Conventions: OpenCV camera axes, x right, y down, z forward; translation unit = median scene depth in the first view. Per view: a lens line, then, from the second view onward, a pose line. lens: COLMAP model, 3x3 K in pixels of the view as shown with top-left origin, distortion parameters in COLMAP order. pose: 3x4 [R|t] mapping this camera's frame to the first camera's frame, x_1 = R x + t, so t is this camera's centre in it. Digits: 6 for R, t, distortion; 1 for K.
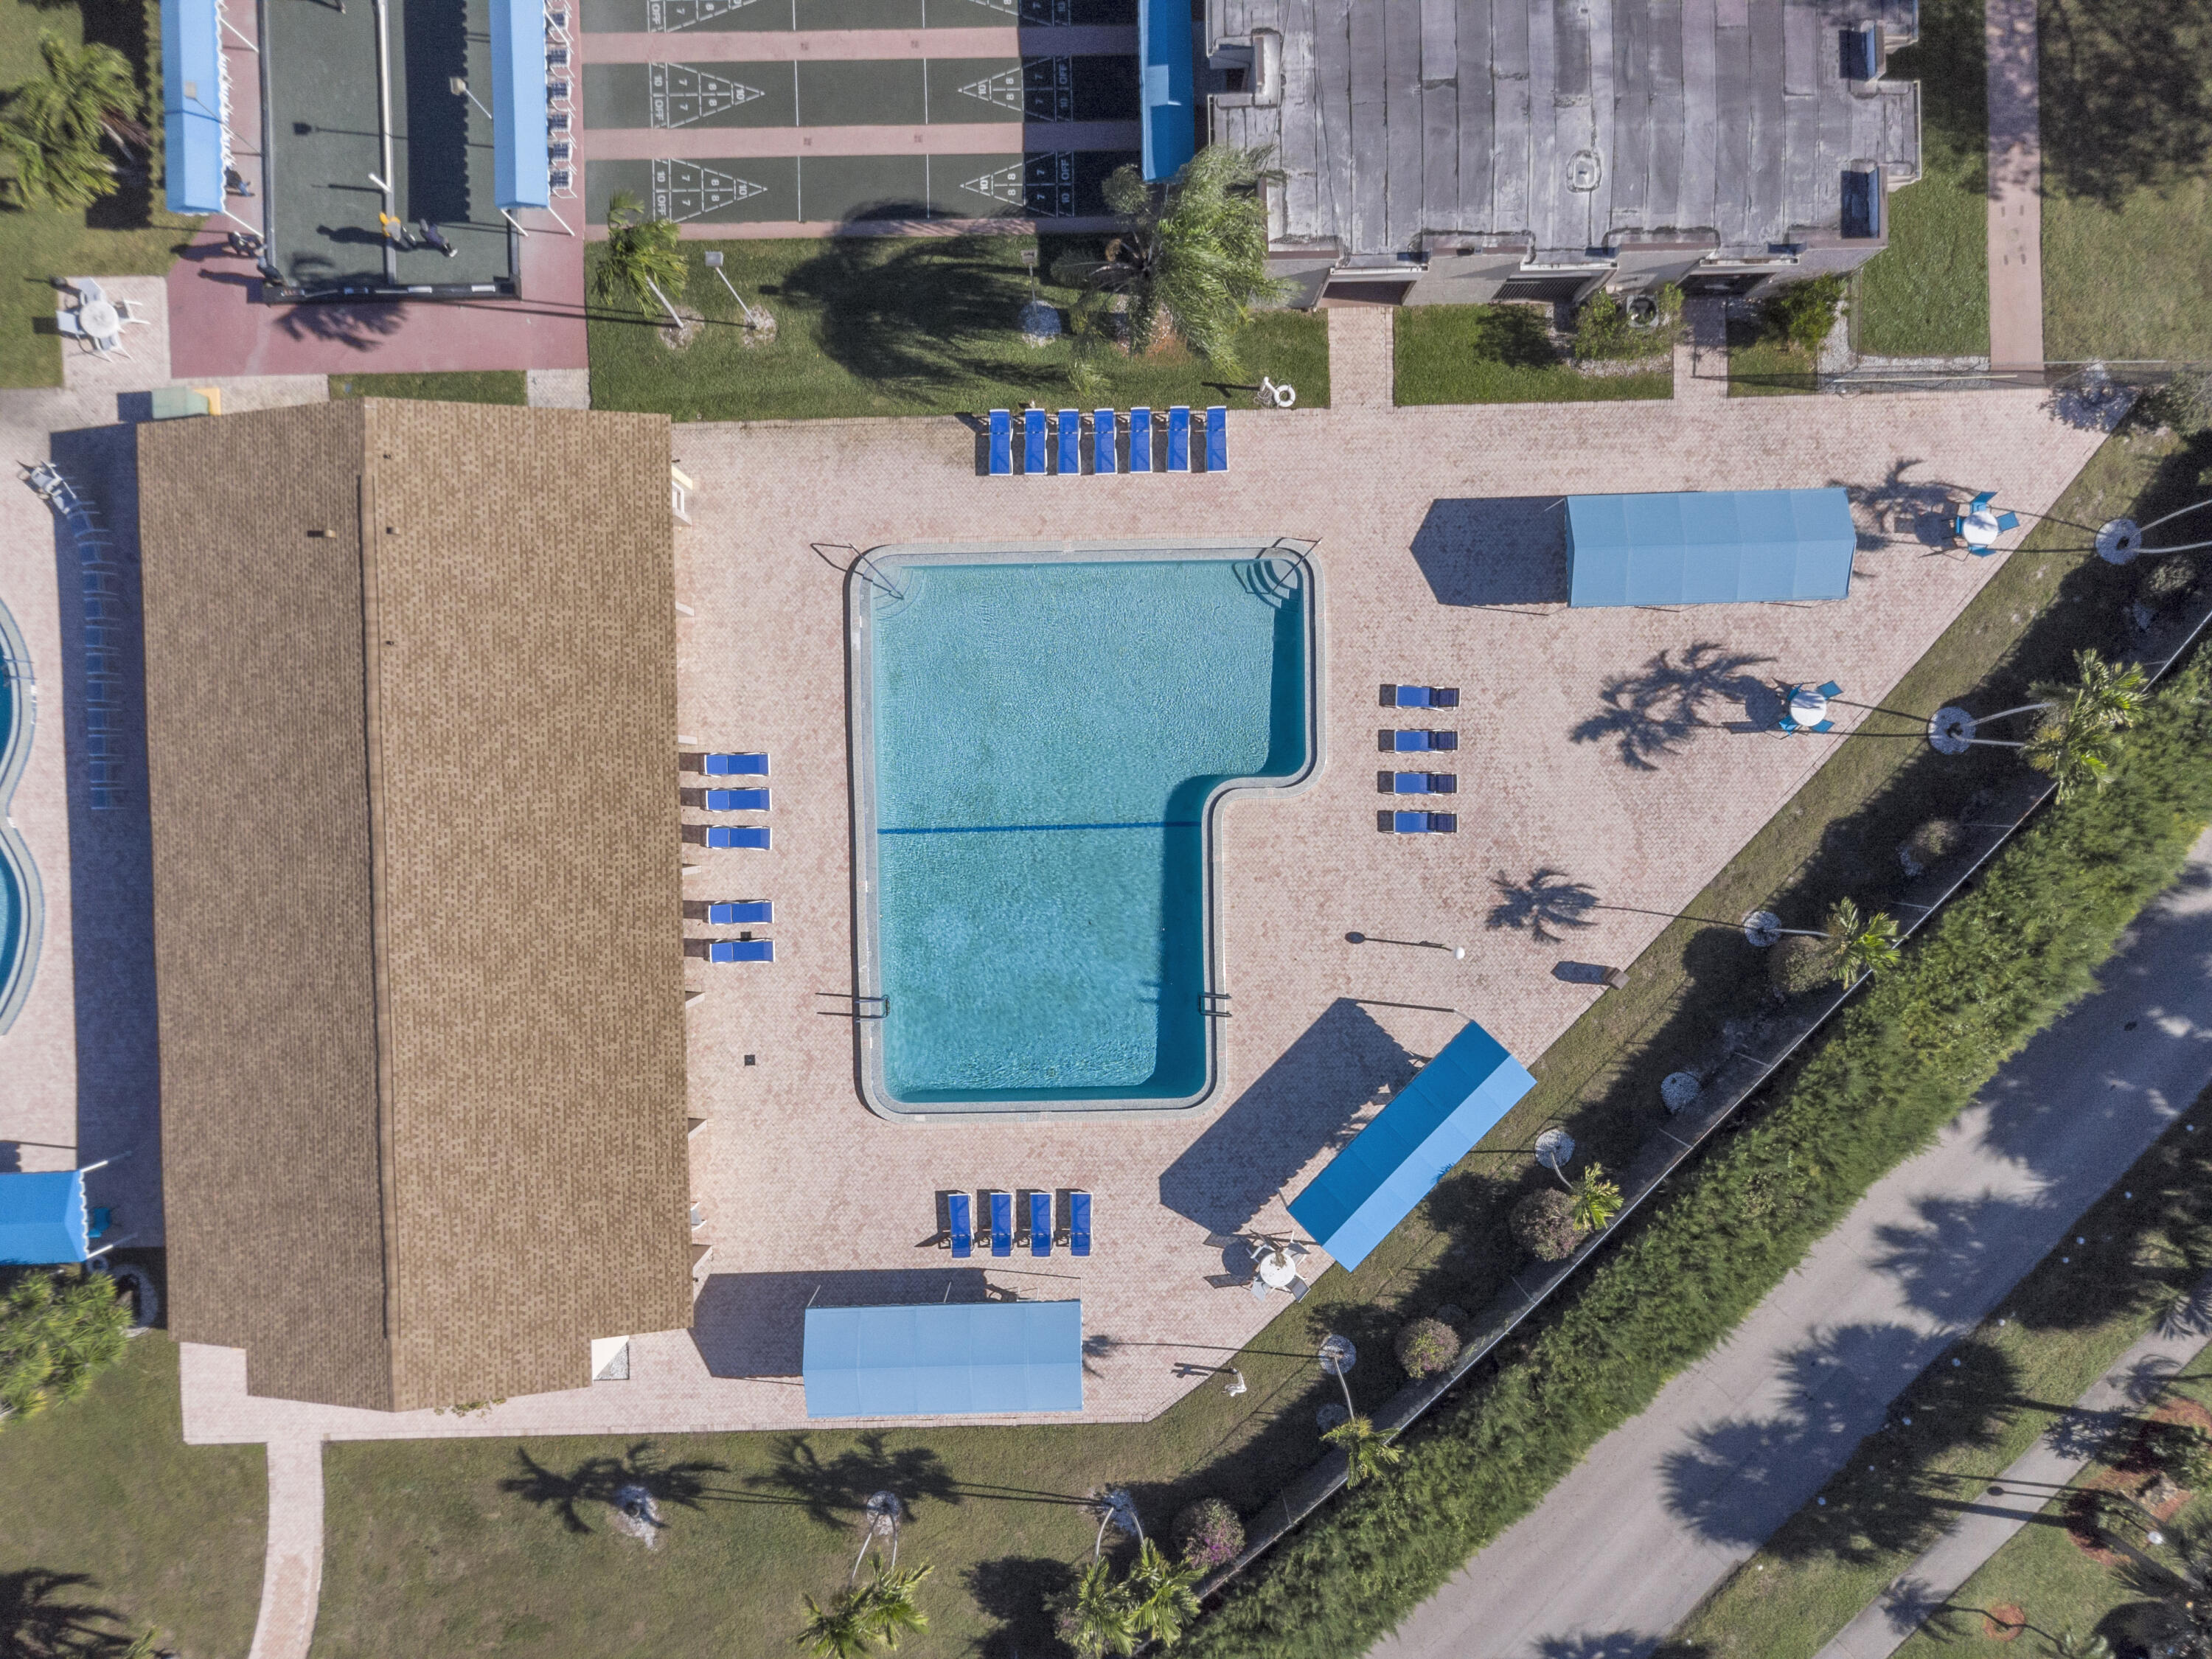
lens RADIAL K [[1599.7, 0, 1113.5], [0, 1599.7, 831.3], [0, 0, 1]] dist [-0.000984, -0.005815]
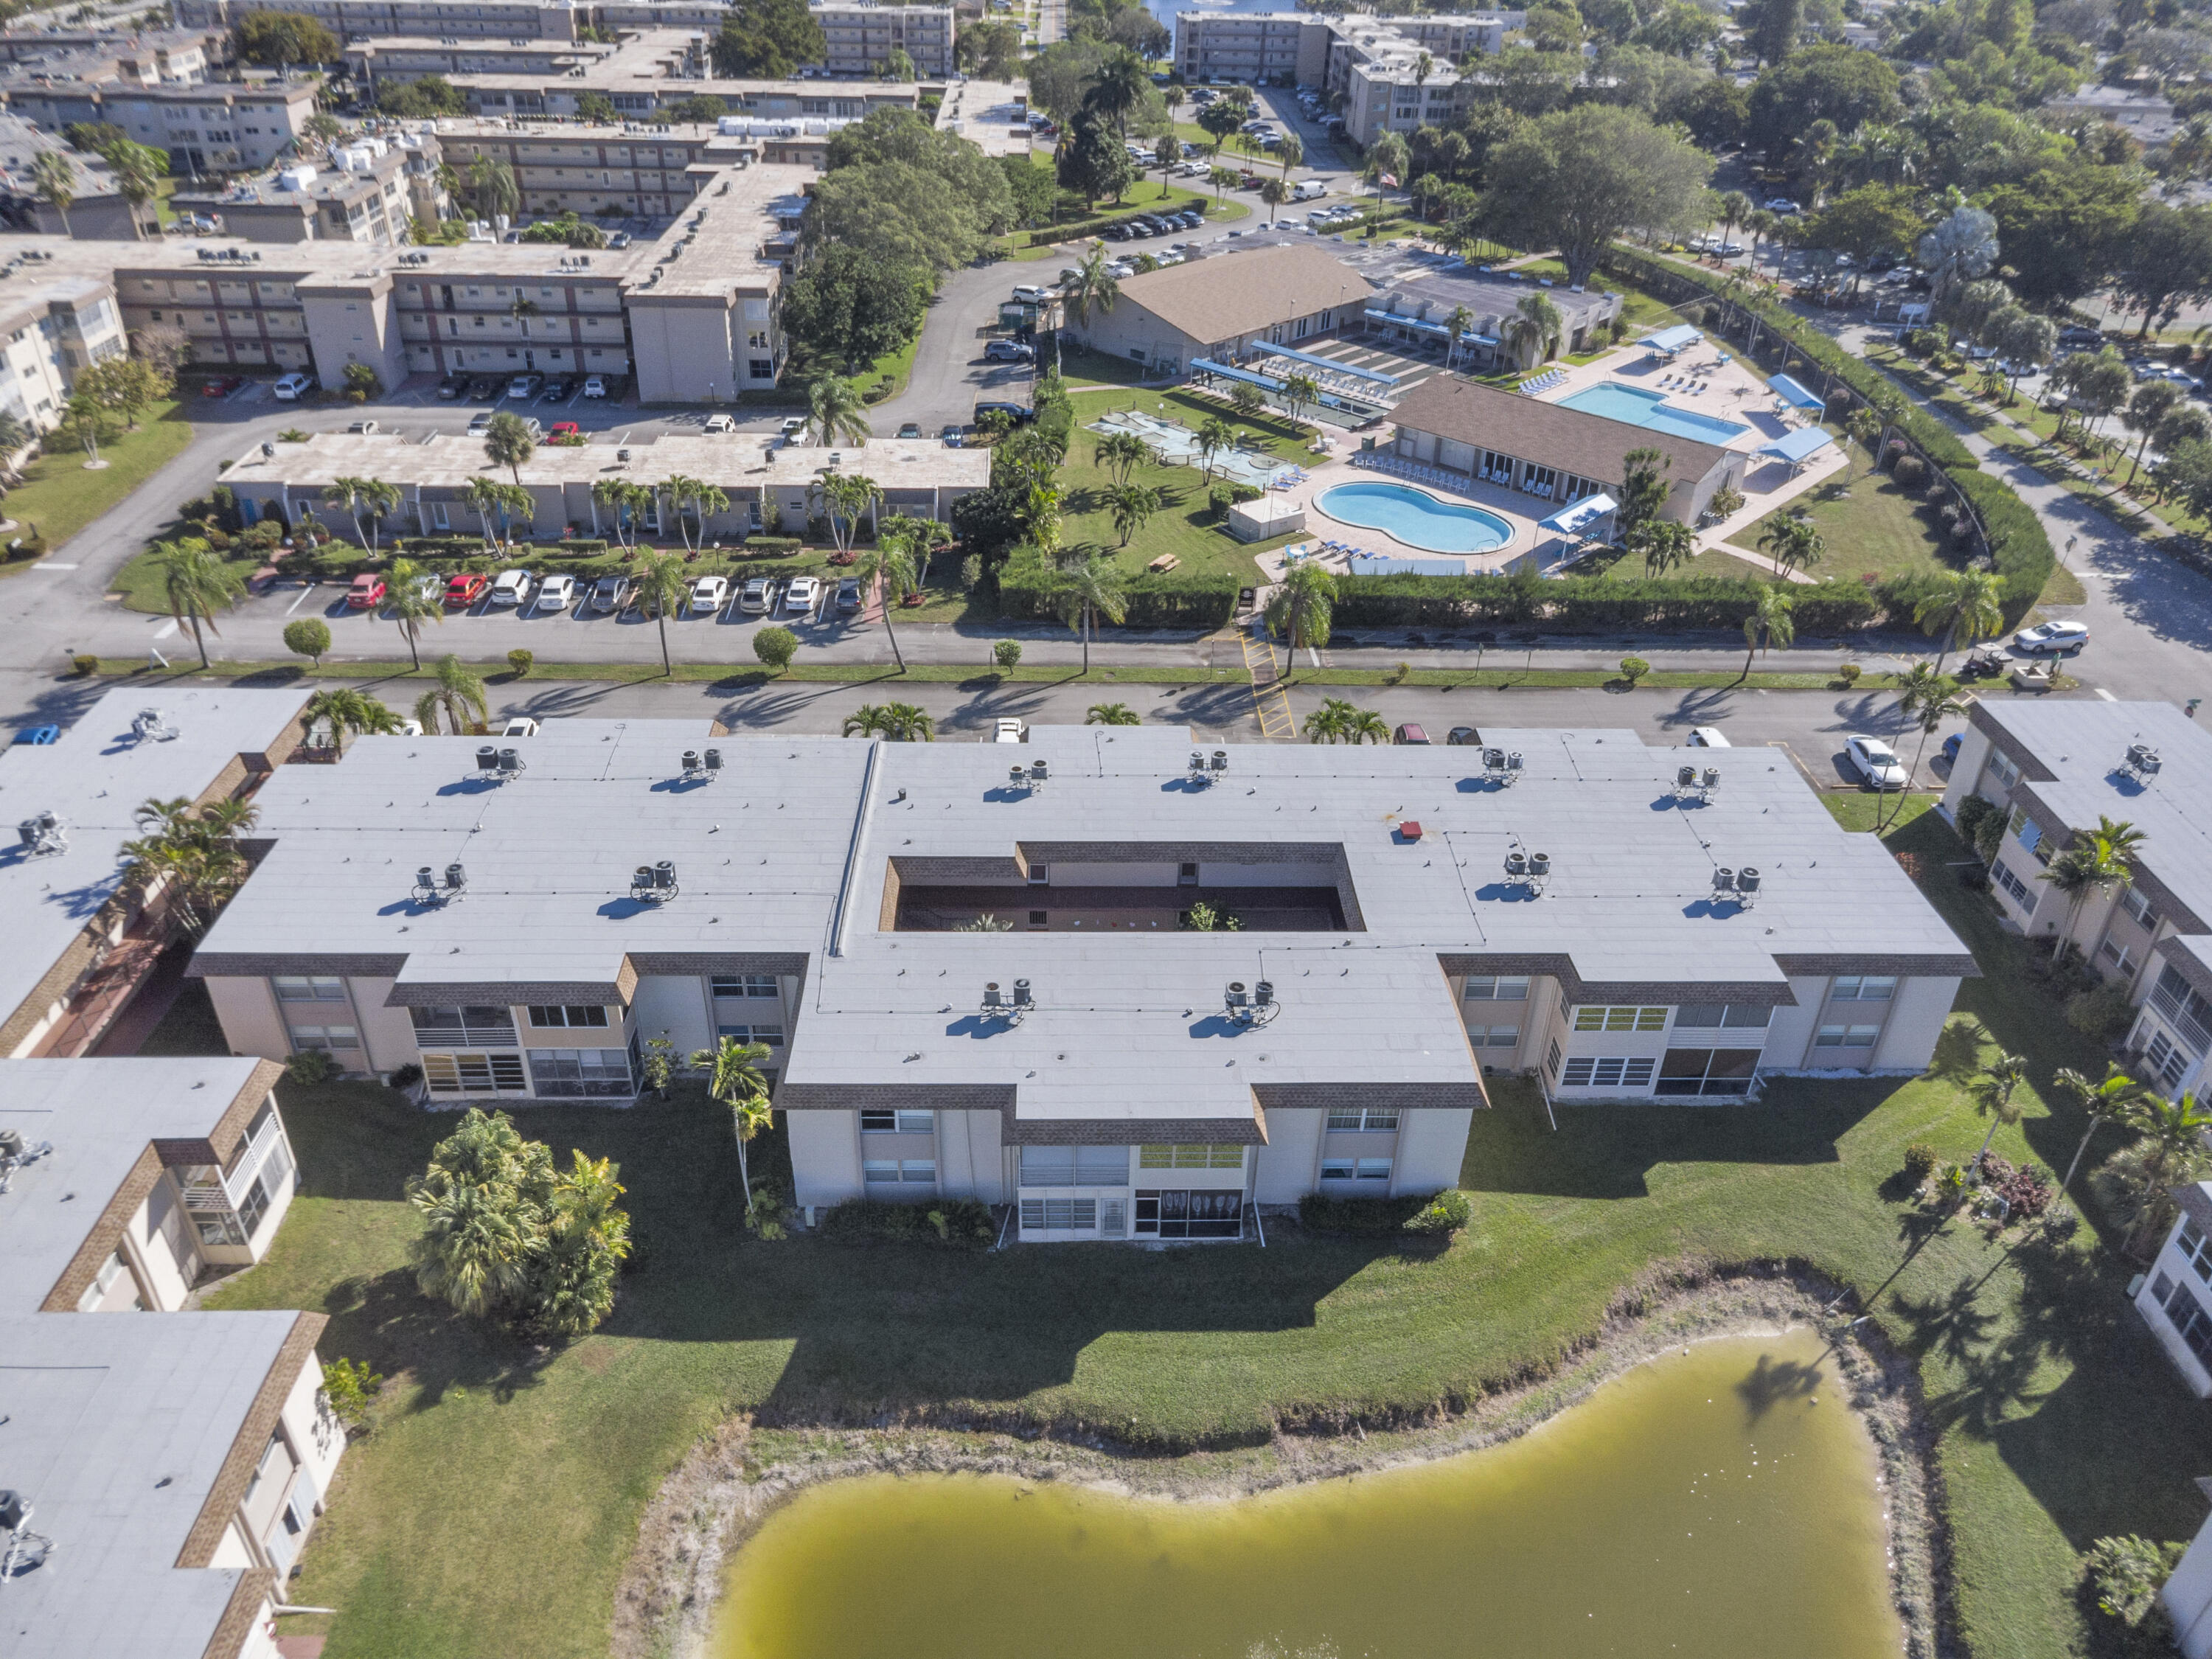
lens RADIAL K [[1599.7, 0, 1113.5], [0, 1599.7, 831.3], [0, 0, 1]] dist [-0.000984, -0.005815]
pose [[0.698076, -0.376905, 0.608795, -2.892972], [0.715999, 0.374487, -0.589157, 1.362331], [-0.005930, 0.847173, 0.531284, 0.049703]]
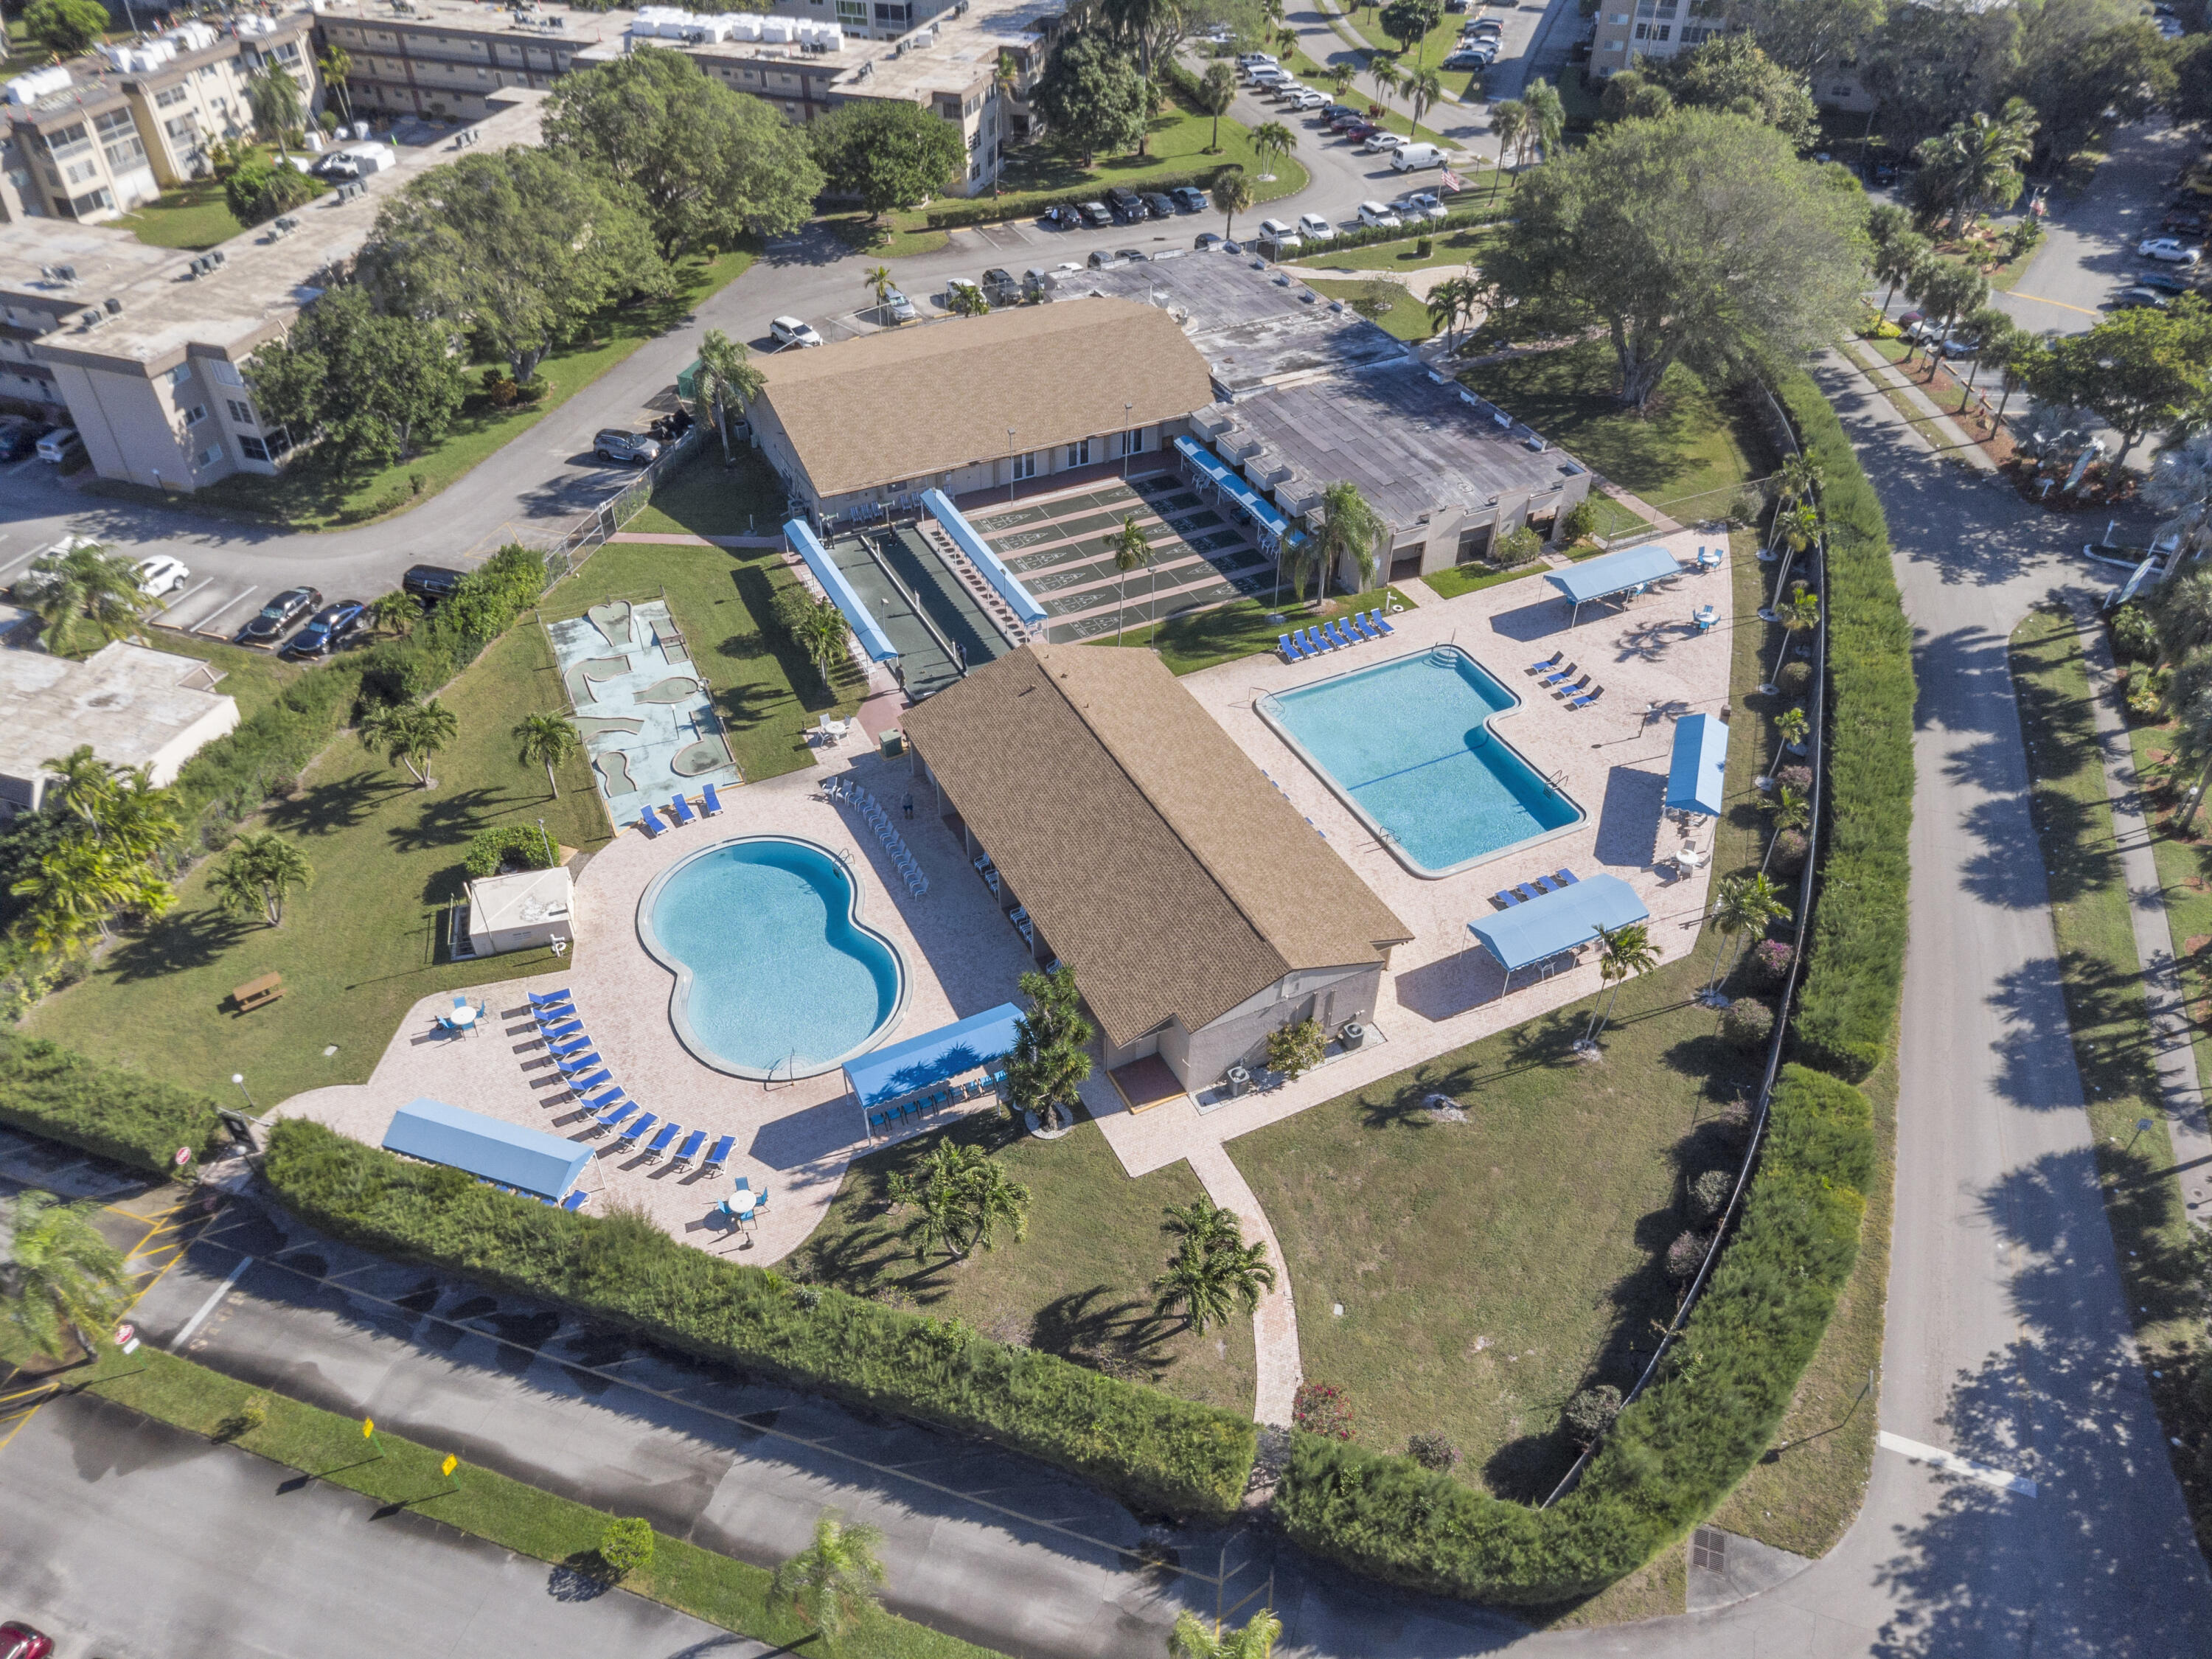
lens RADIAL K [[1591.0, 0, 1106.0], [0, 1591.0, 829.5], [0, 0, 1]] dist [0.029349, -0.043027]
pose [[0.905918, -0.273469, 0.323305, -0.954124], [0.423371, 0.569974, -0.704193, 1.149325], [0.008299, 0.774819, 0.632128, -0.068935]]
